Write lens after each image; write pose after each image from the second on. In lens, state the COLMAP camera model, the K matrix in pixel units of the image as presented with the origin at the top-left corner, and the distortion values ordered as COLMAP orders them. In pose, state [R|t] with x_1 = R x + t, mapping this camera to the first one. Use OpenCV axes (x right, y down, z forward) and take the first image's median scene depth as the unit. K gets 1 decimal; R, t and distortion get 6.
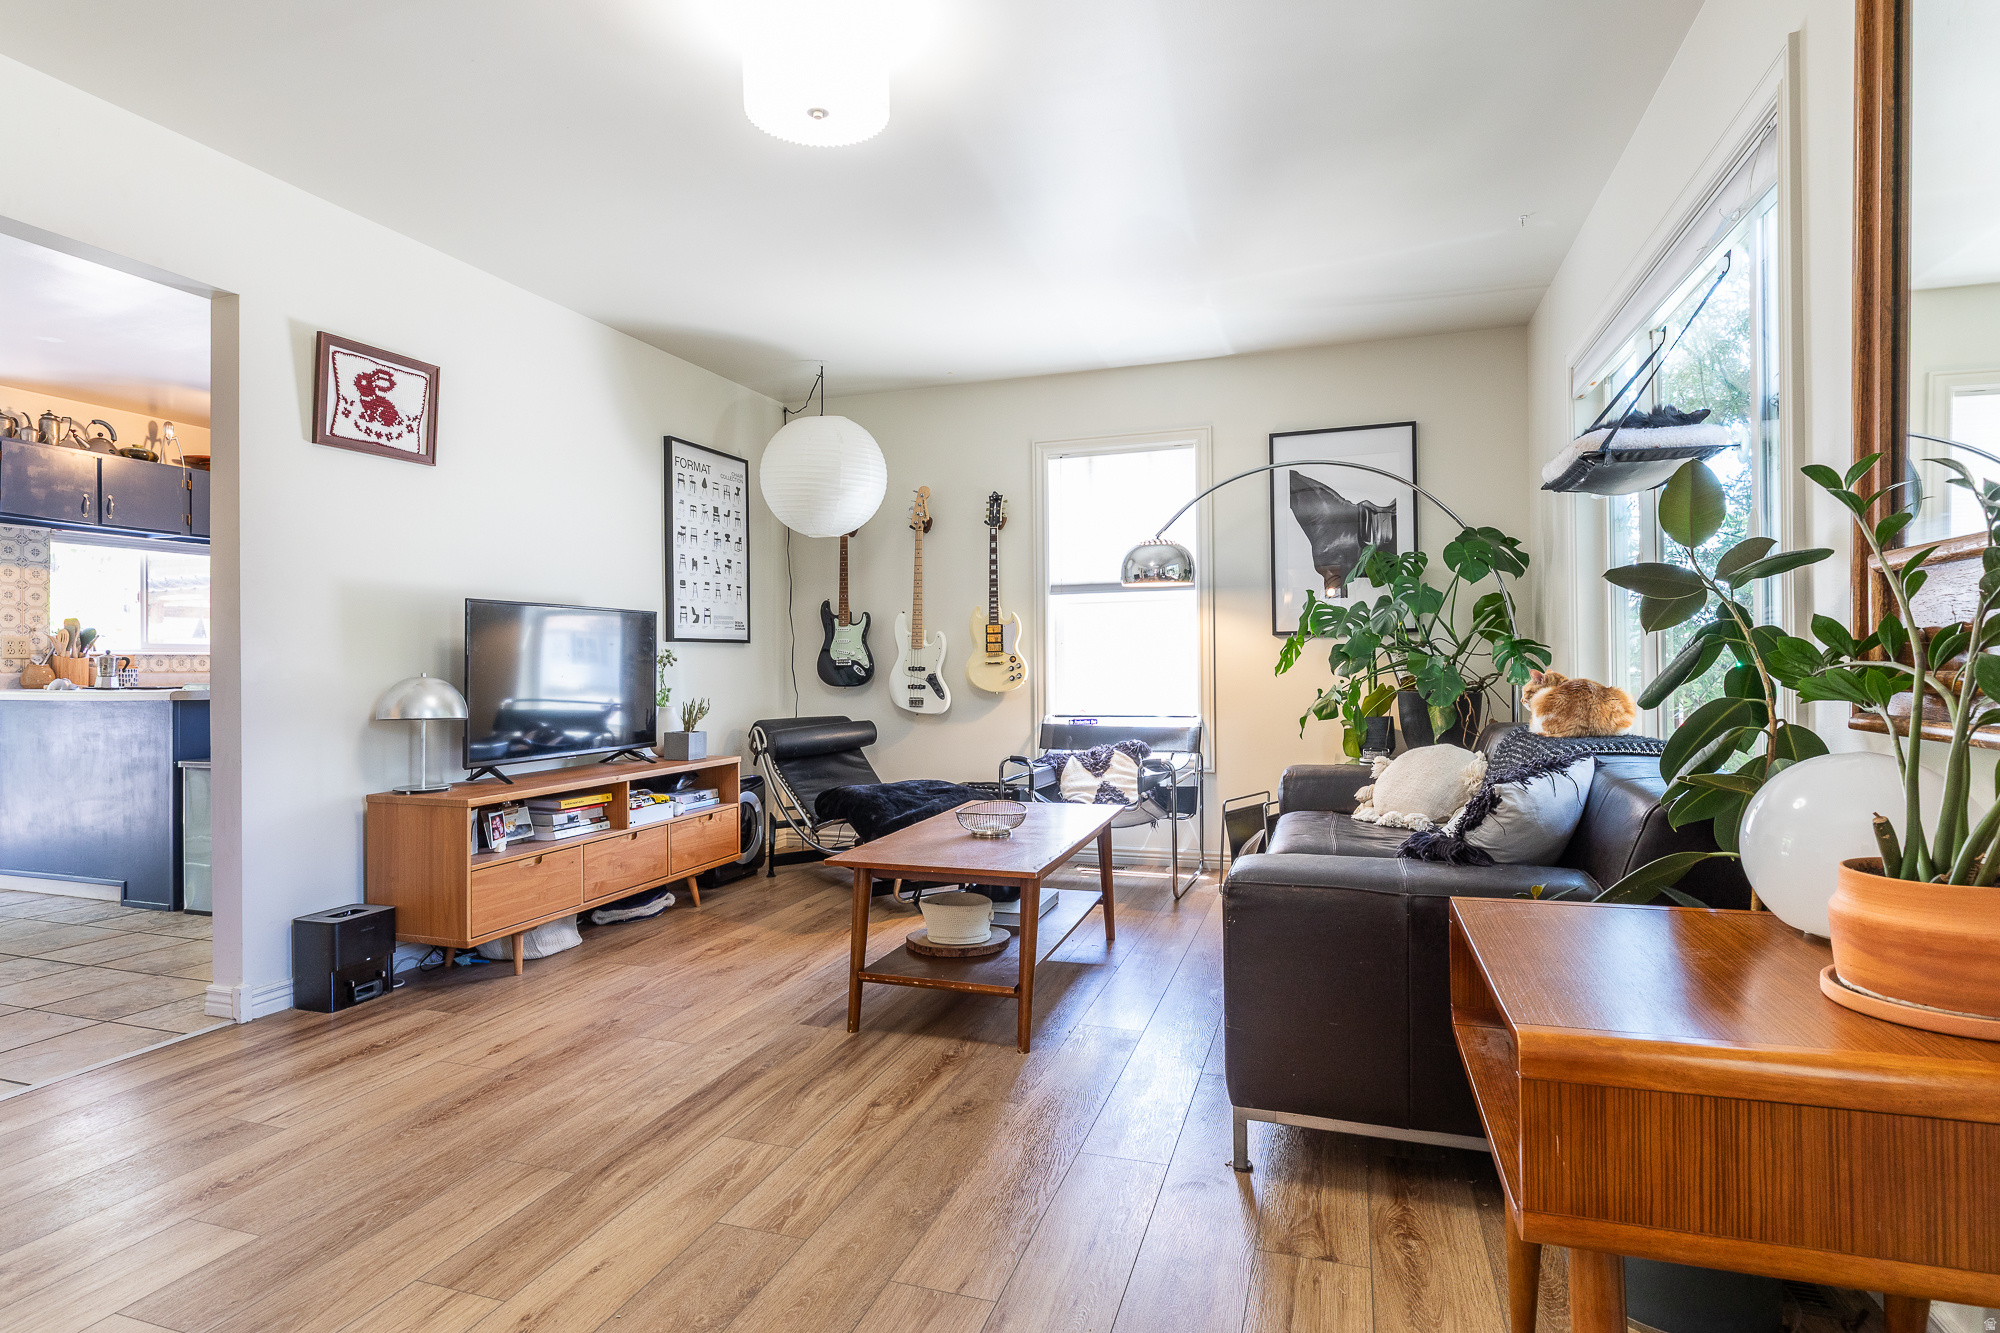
lens RADIAL K [[1014.7, 0, 986.9], [0, 1014.7, 665.6], [0, 0, 1]] dist [0.000643, 0.002564]
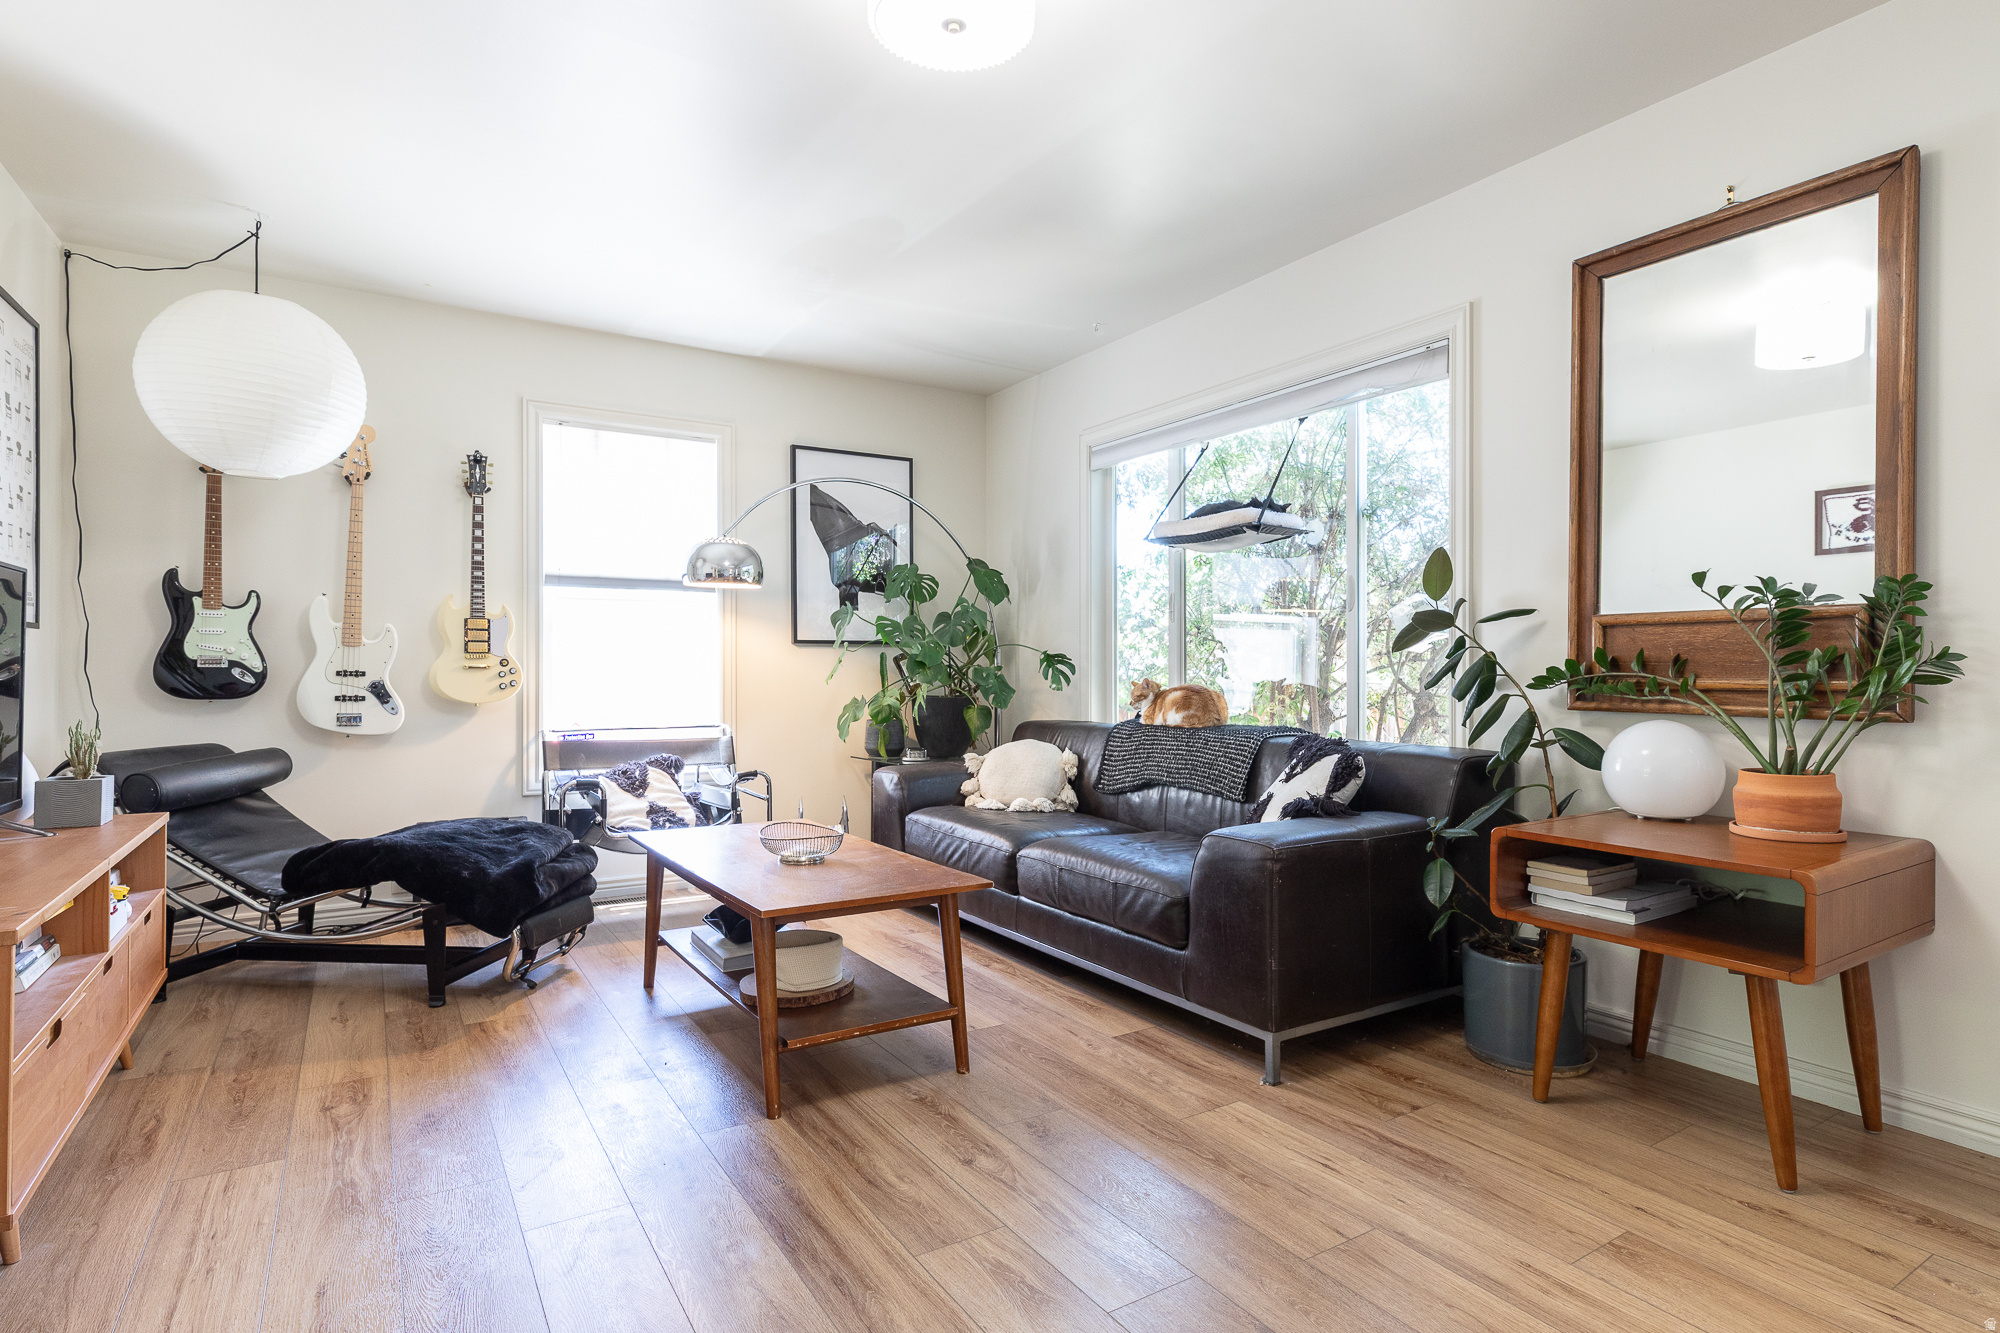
lens RADIAL K [[1014.7, 0, 999.9], [0, 1014.7, 671.9], [0, 0, 1]] dist [0.000643, 0.002564]
pose [[0.634015, 0.010201, 0.773253, -0.367769], [-0.006878, 0.999948, -0.007552, 0.004676], [-0.773290, -0.000530, 0.634053, 0.194595]]
